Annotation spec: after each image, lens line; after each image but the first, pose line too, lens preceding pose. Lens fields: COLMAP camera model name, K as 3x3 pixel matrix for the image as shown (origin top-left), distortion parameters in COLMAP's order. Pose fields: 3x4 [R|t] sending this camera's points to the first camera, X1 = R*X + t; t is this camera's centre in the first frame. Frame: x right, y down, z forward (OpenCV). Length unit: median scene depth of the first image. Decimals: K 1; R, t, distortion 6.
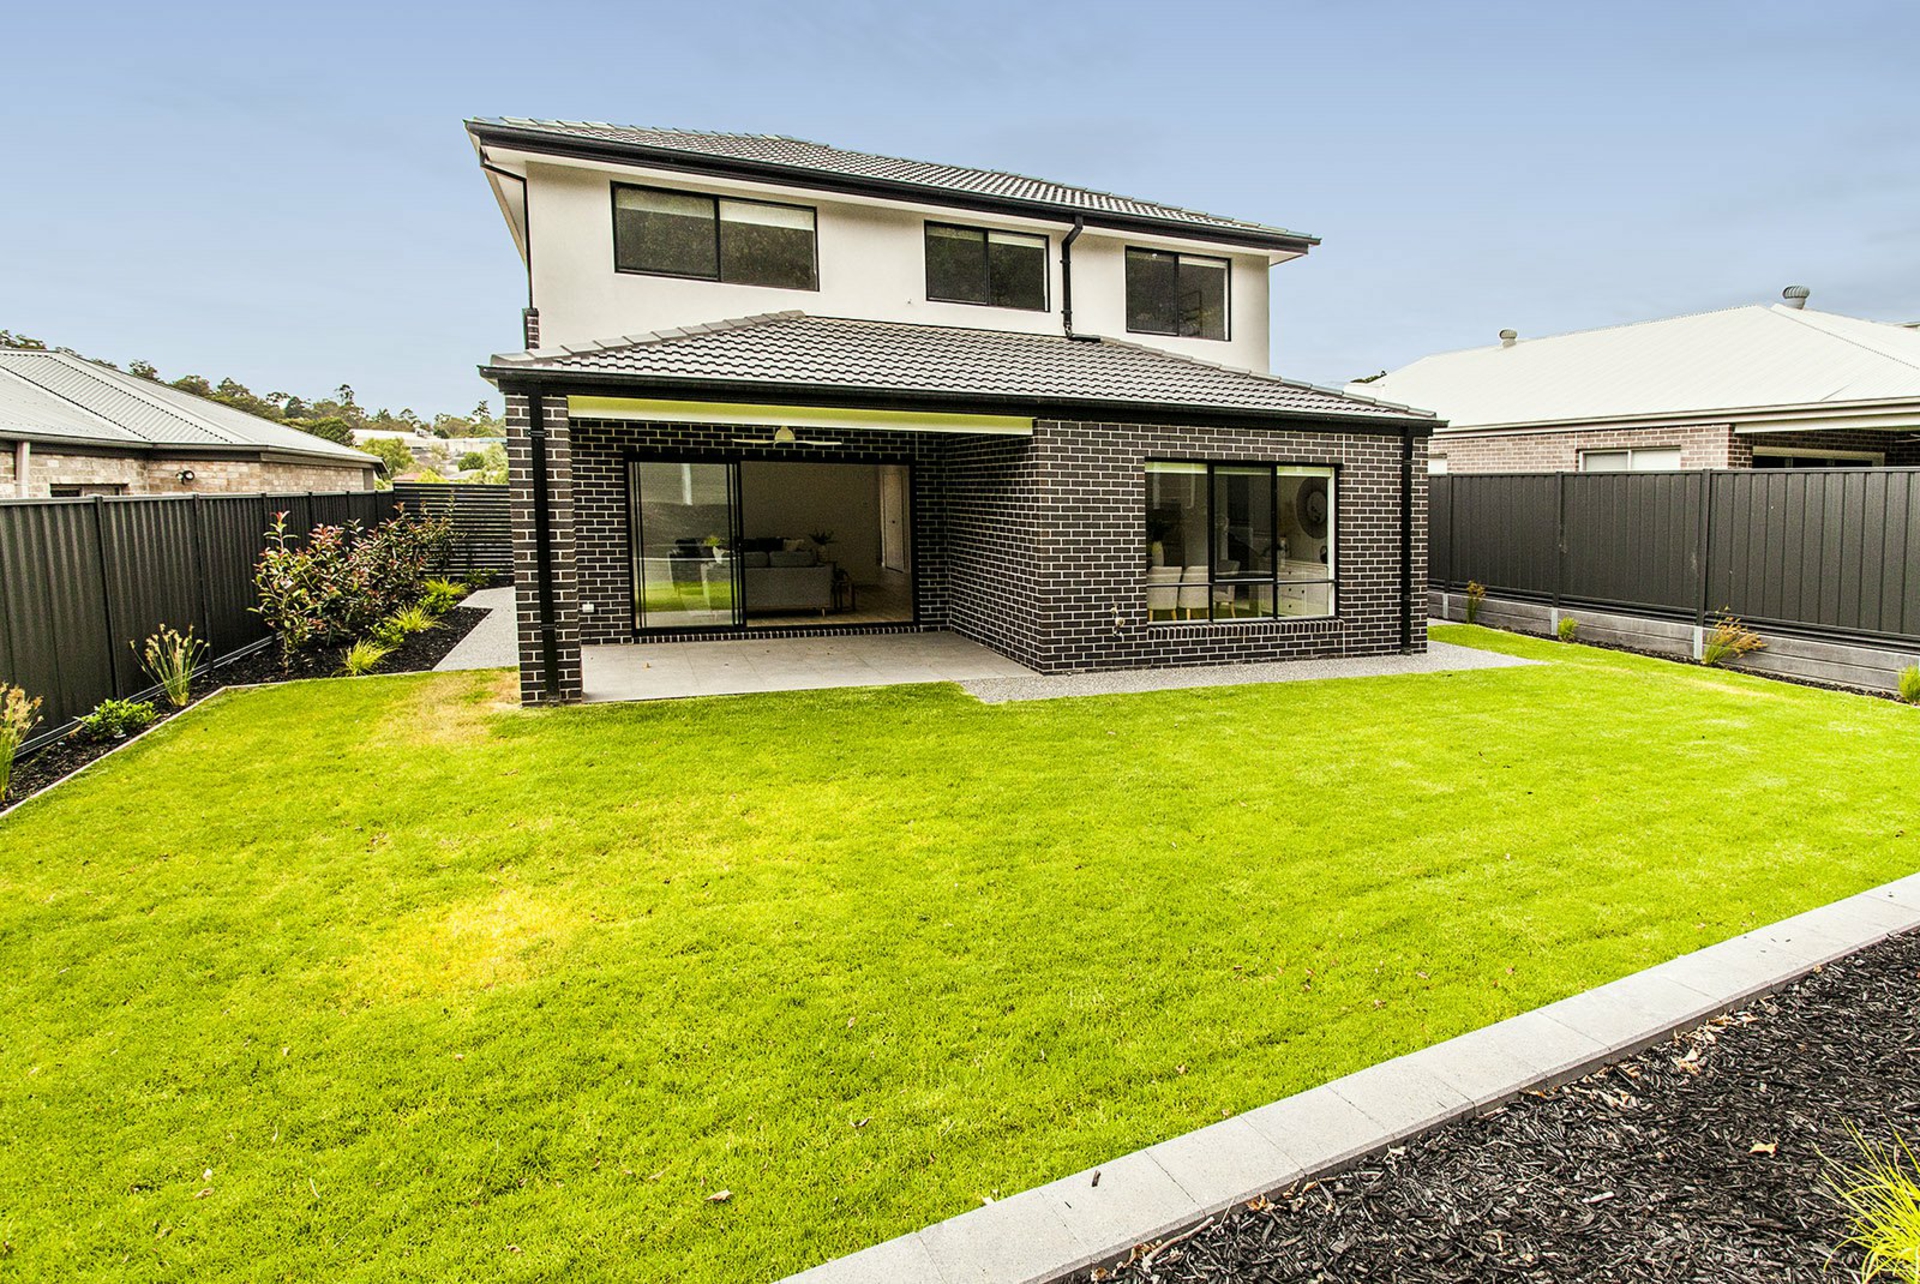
lens RADIAL K [[932.7, 0, 960.0], [0, 932.7, 642.0], [0, 0, 1]] dist [-0.002242, -0.000039]
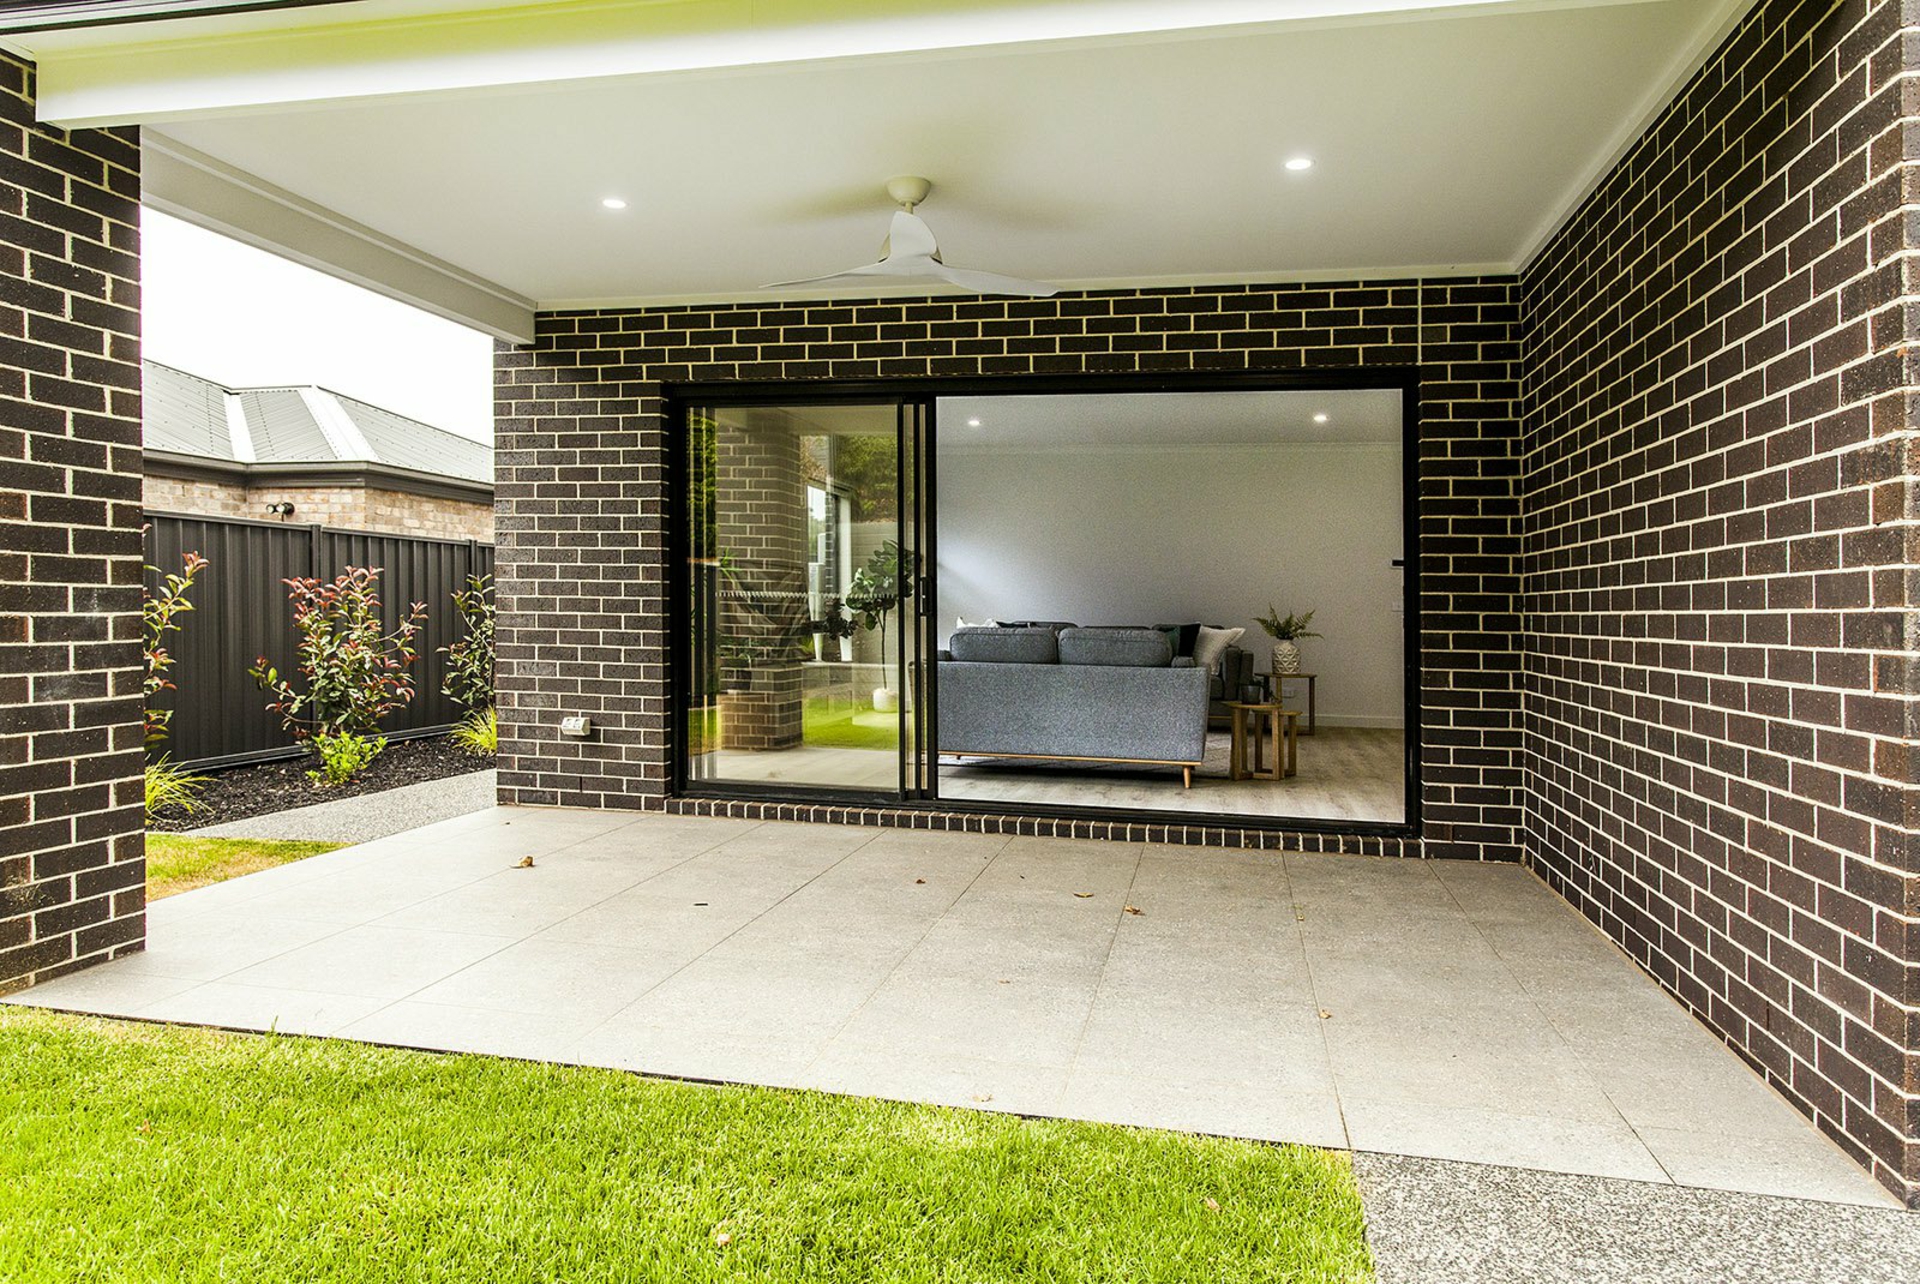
lens RADIAL K [[1052.9, 0, 956.5], [0, 1052.9, 670.0], [0, 0, 1]] dist [-0.018354, -0.000147]
pose [[0.814451, 0.023182, -0.579769, 0.047325], [-0.092827, 0.991537, -0.090755, -0.032122], [0.572758, 0.127734, 0.809711, 0.650981]]
